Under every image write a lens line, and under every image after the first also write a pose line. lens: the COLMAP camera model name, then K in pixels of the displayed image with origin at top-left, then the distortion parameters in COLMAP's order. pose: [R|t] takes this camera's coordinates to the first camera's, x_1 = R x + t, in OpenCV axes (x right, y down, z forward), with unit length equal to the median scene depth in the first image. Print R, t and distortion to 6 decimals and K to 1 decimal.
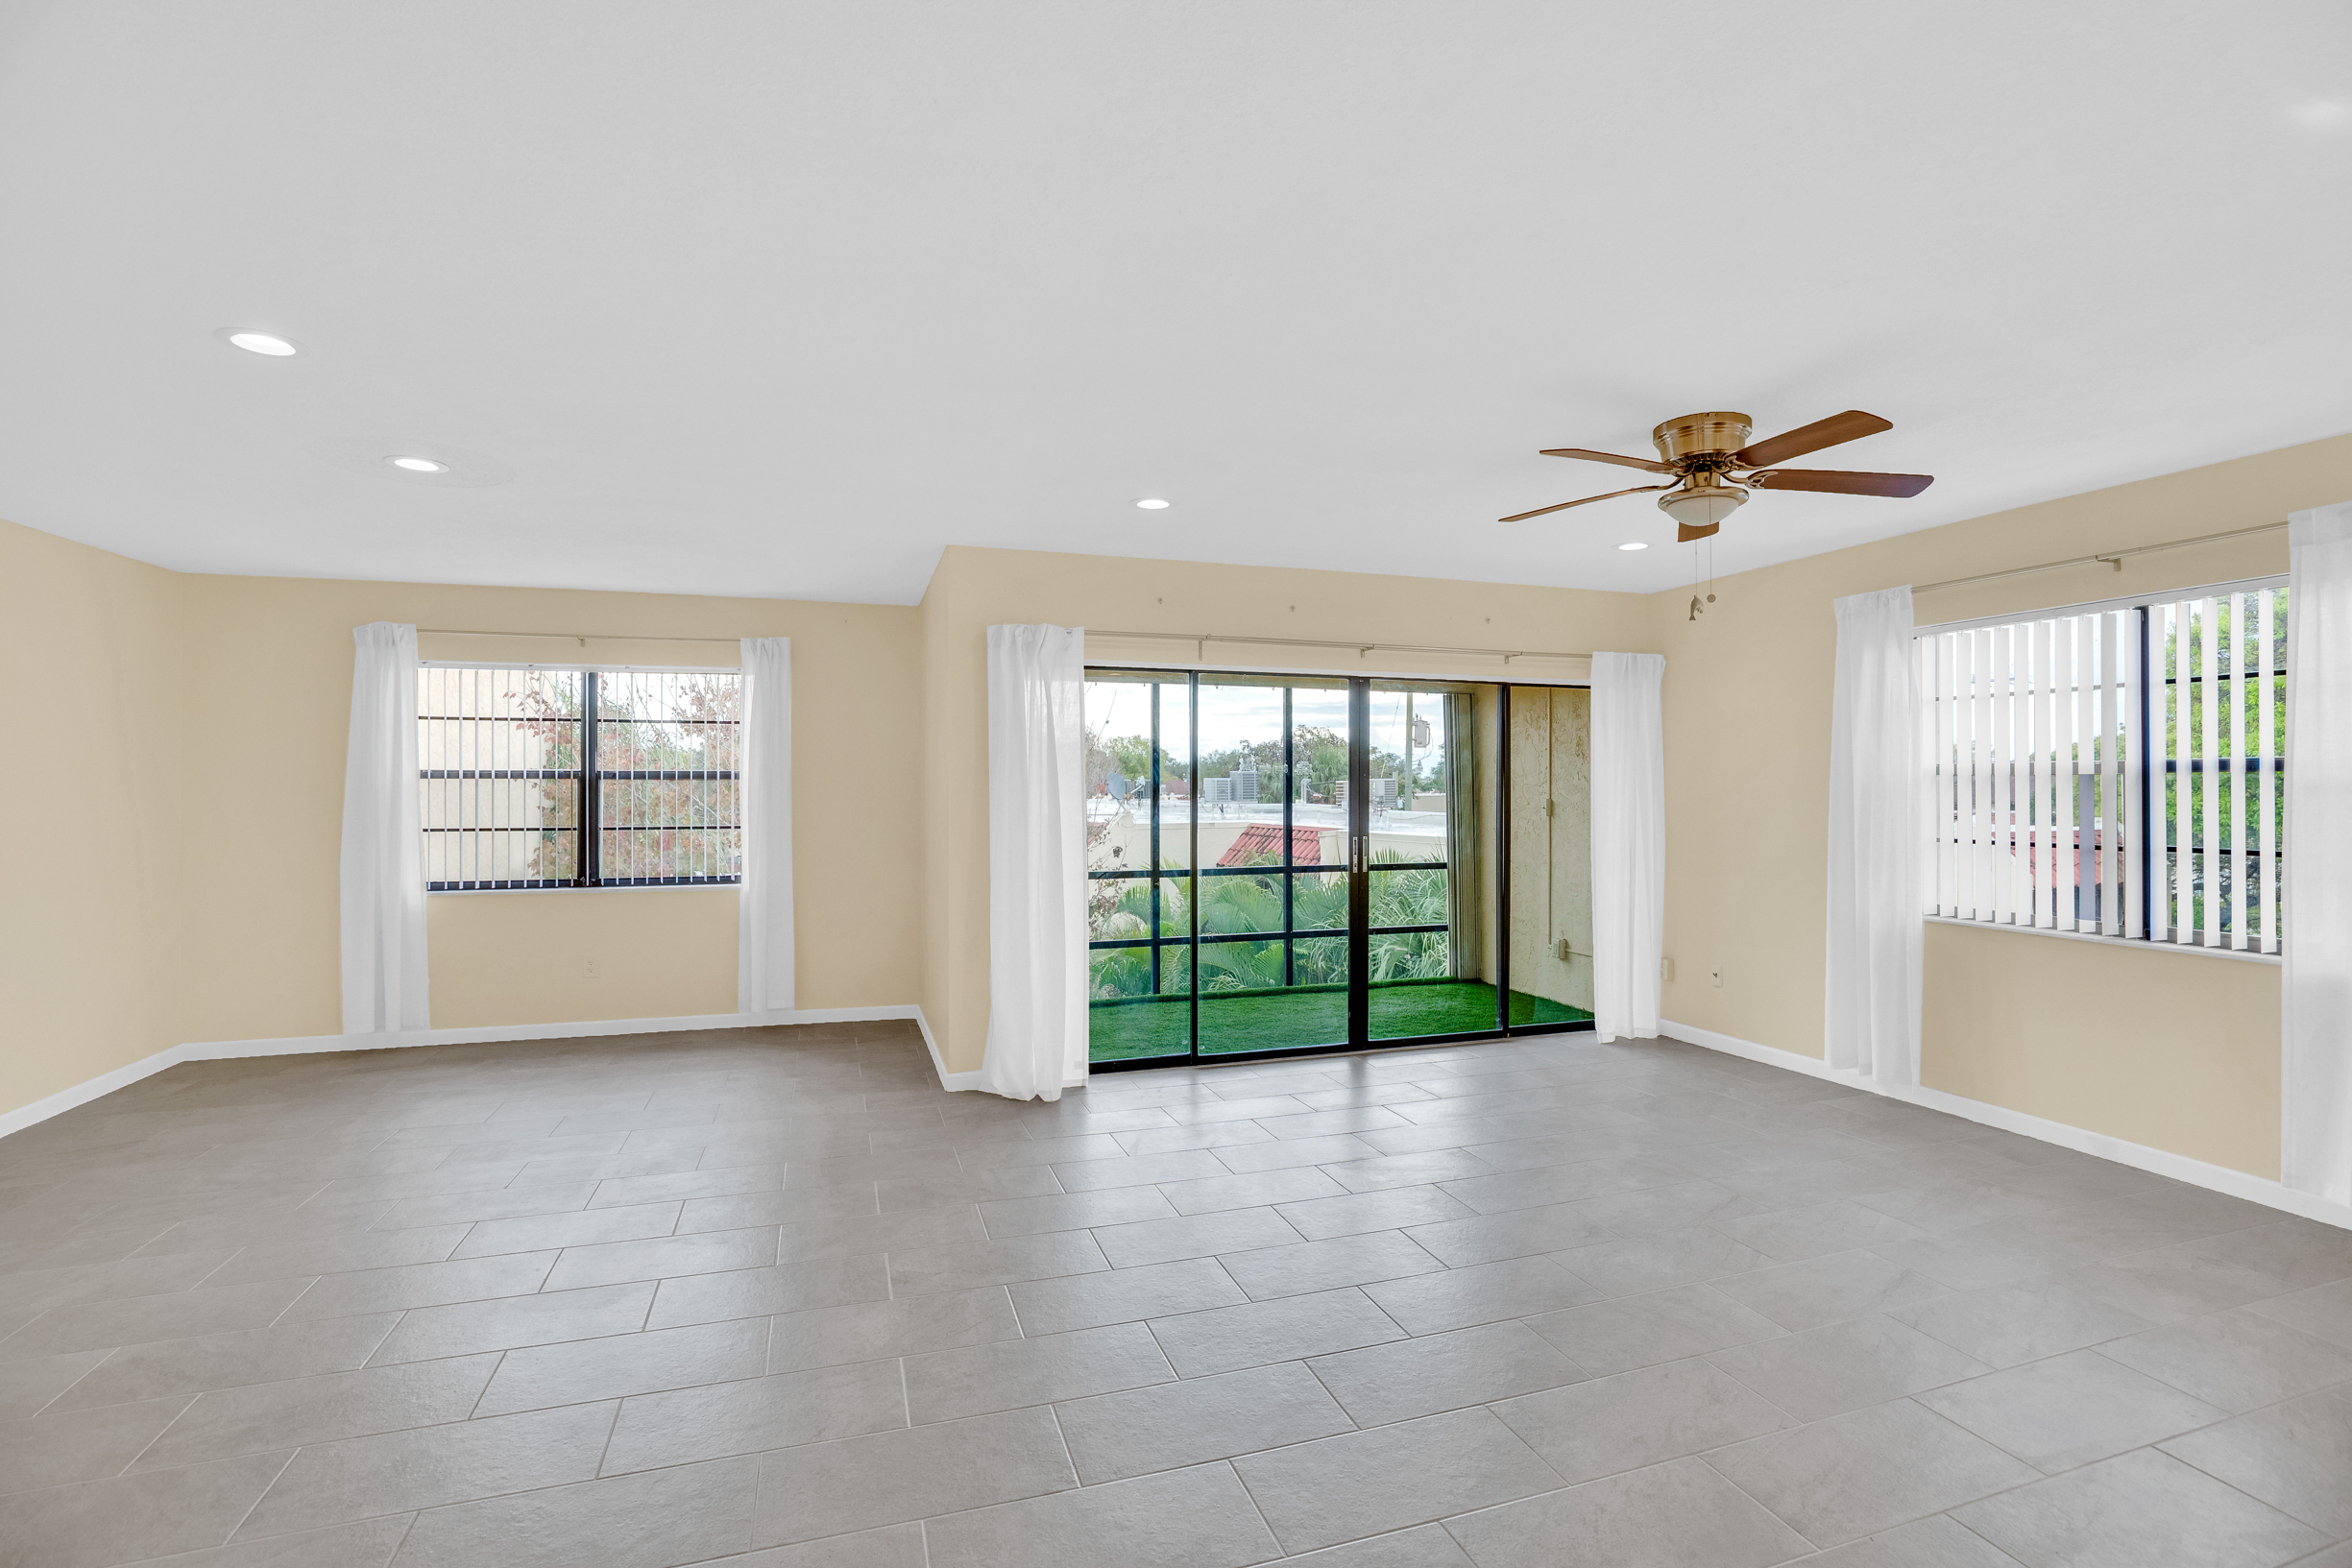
lens RADIAL K [[1075.8, 0, 1173.9], [0, 1075.8, 793.7], [0, 0, 1]] dist [-0.041829, 0.010657]
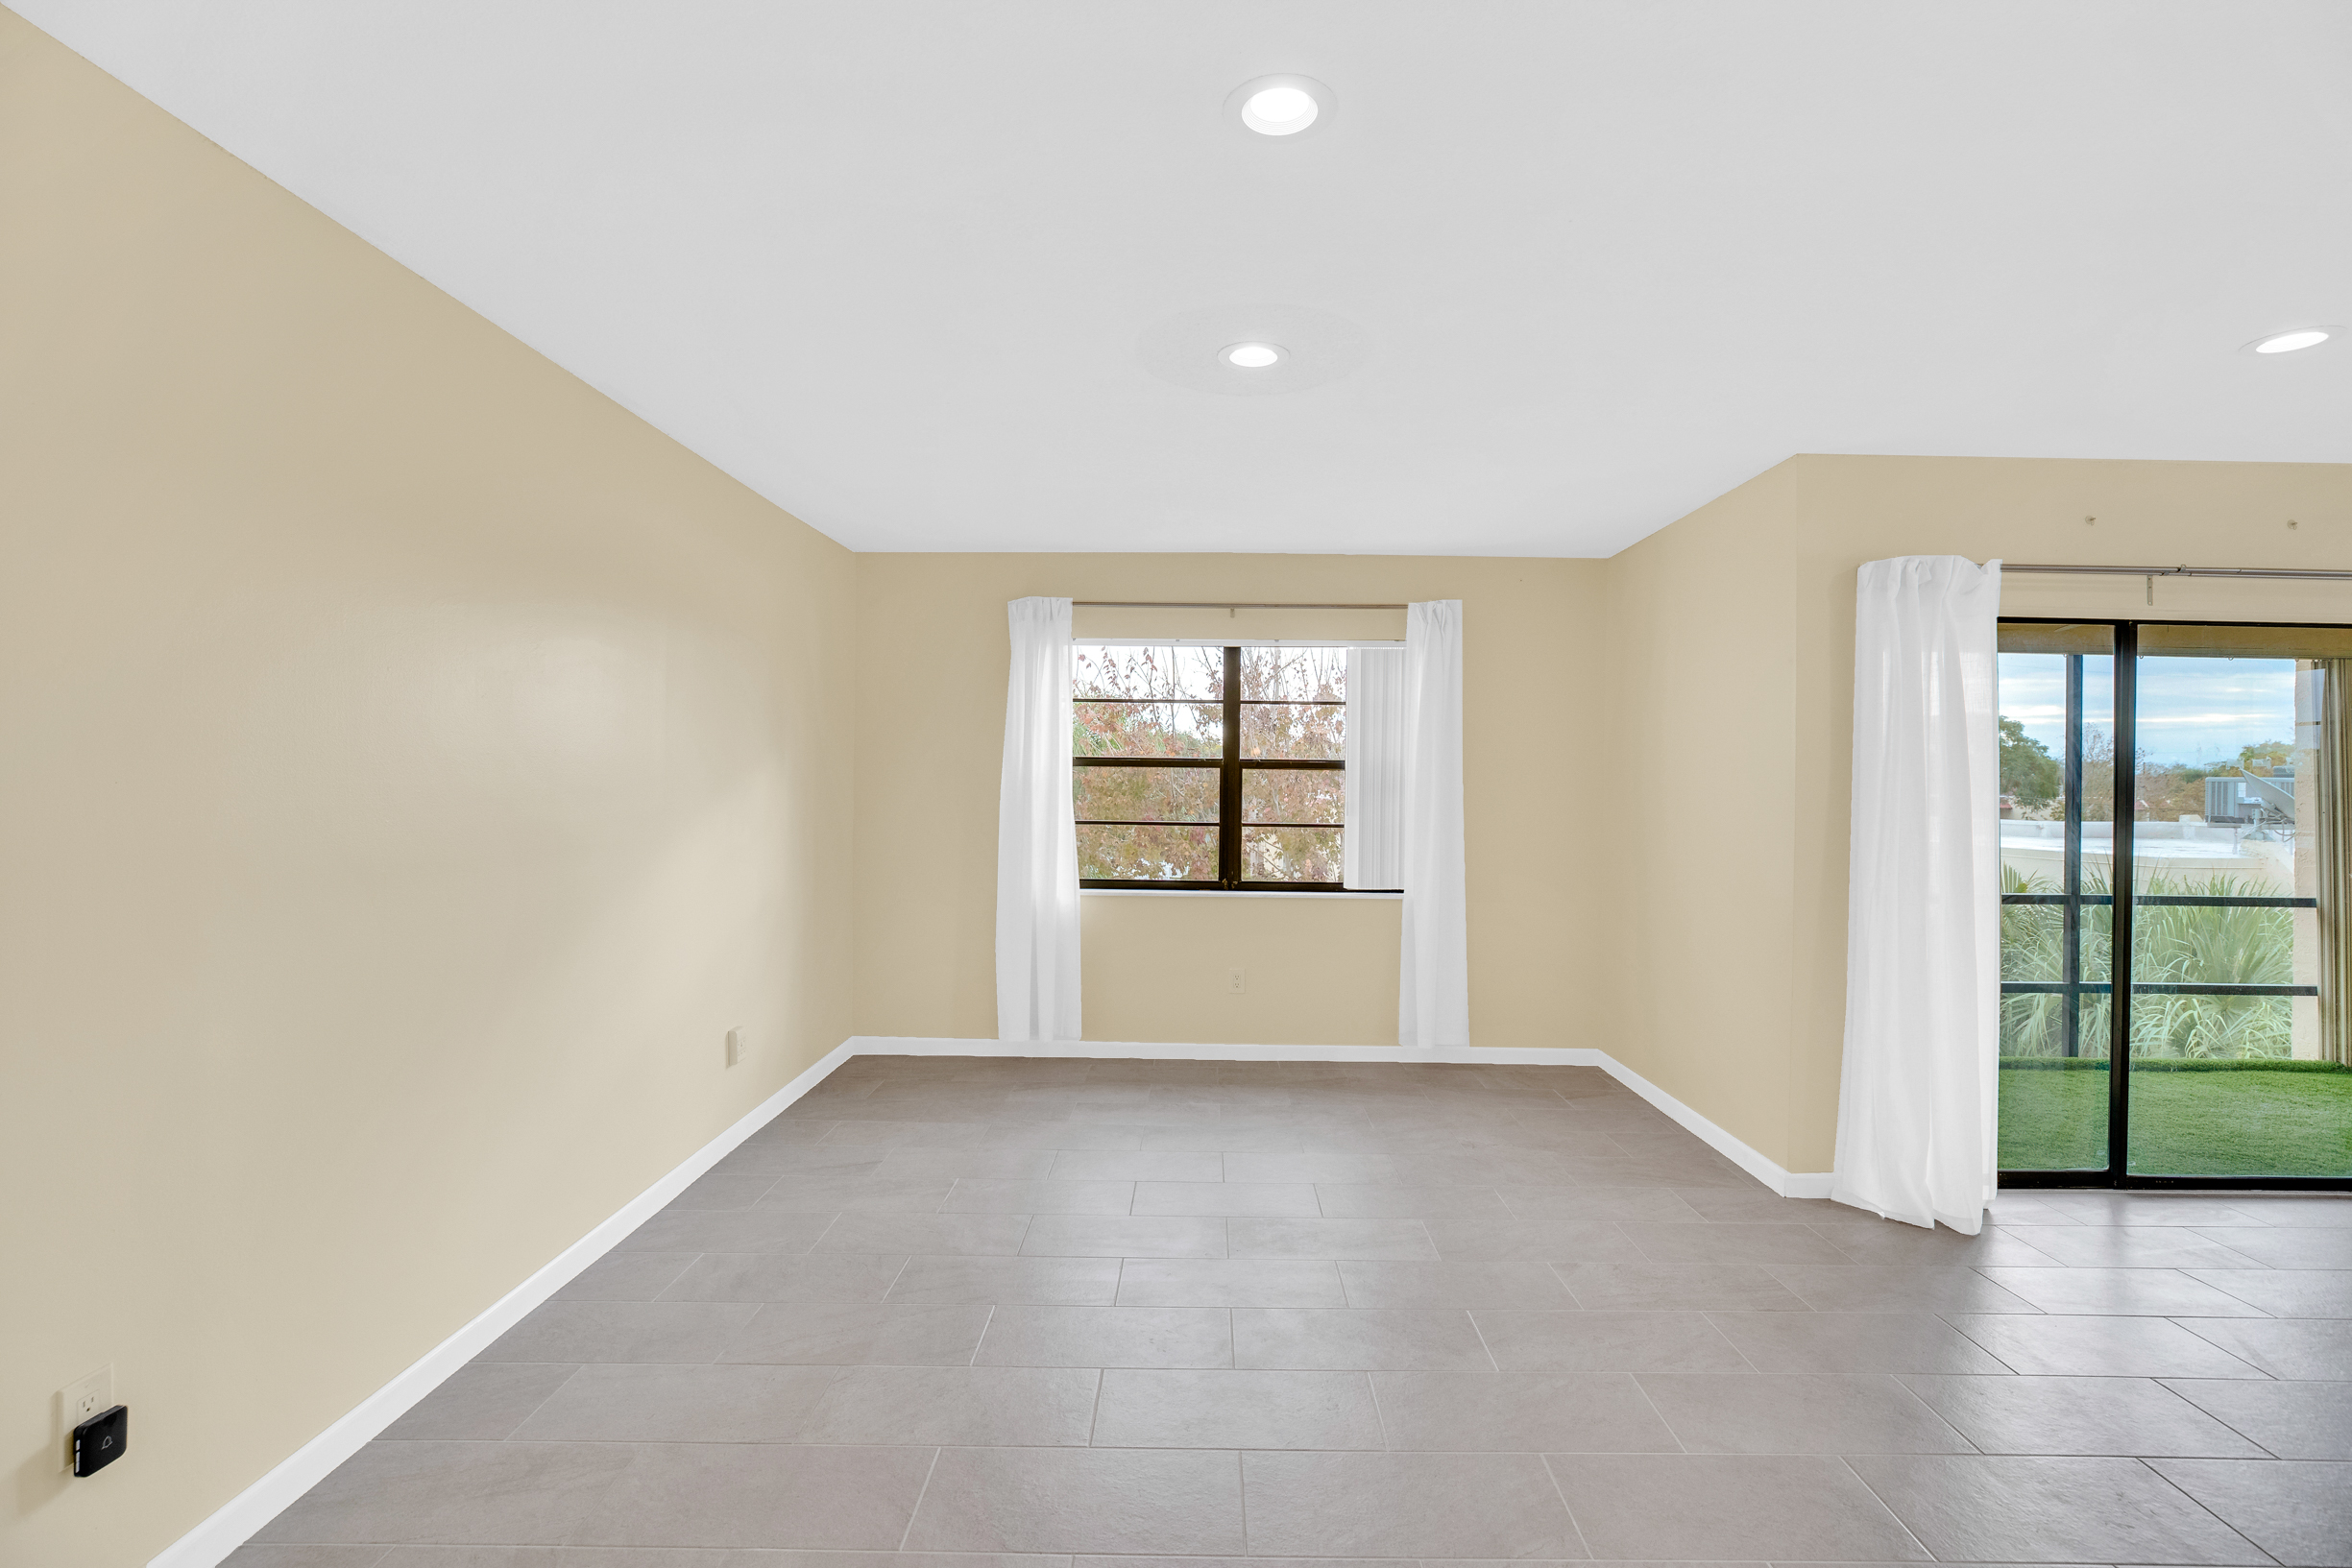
lens RADIAL K [[1075.8, 0, 1170.6], [0, 1075.8, 787.6], [0, 0, 1]] dist [-0.041829, 0.010657]
pose [[0.942660, 0.013682, -0.333474, -0.322012], [-0.013777, 0.999903, 0.002082, 0.001406], [0.333470, 0.002631, 0.942757, 0.150616]]
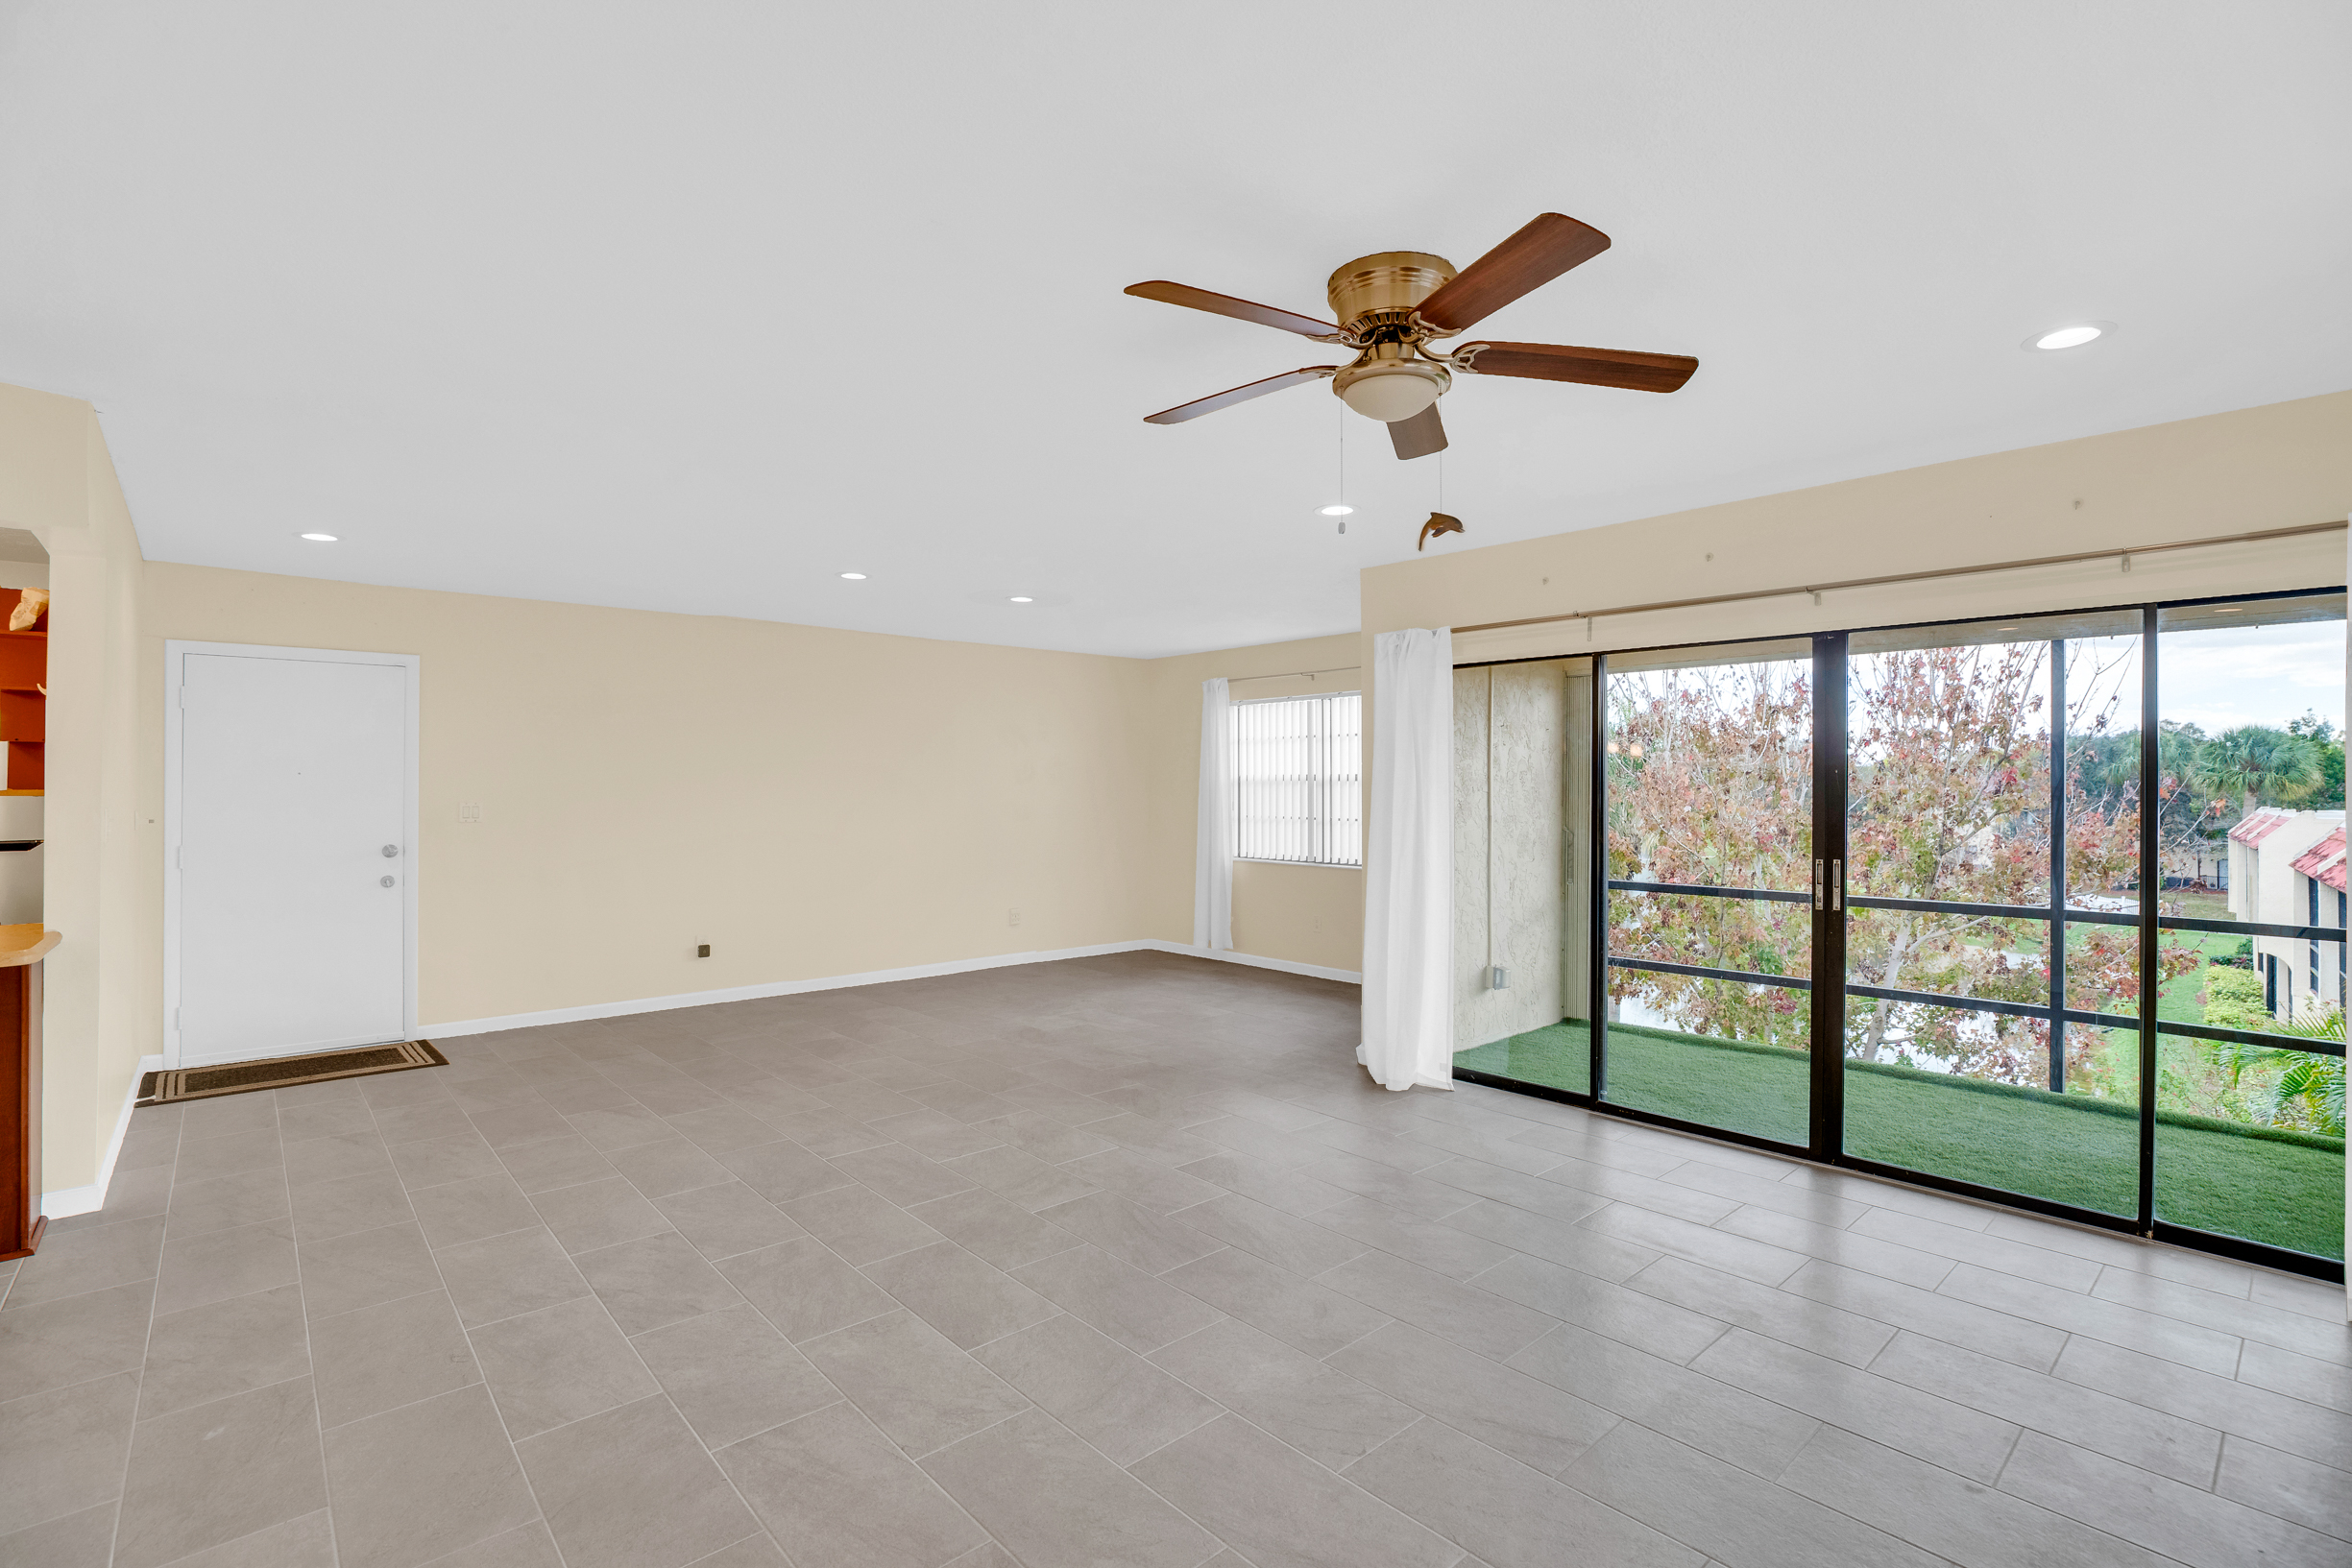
lens RADIAL K [[1075.8, 0, 1186.0], [0, 1075.8, 790.9], [0, 0, 1]] dist [-0.041829, 0.010657]
pose [[0.403888, 0.004433, -0.914798, 0.640167], [-0.008492, 0.999963, 0.001097, -0.000931], [0.914769, 0.007326, 0.403910, 0.335845]]
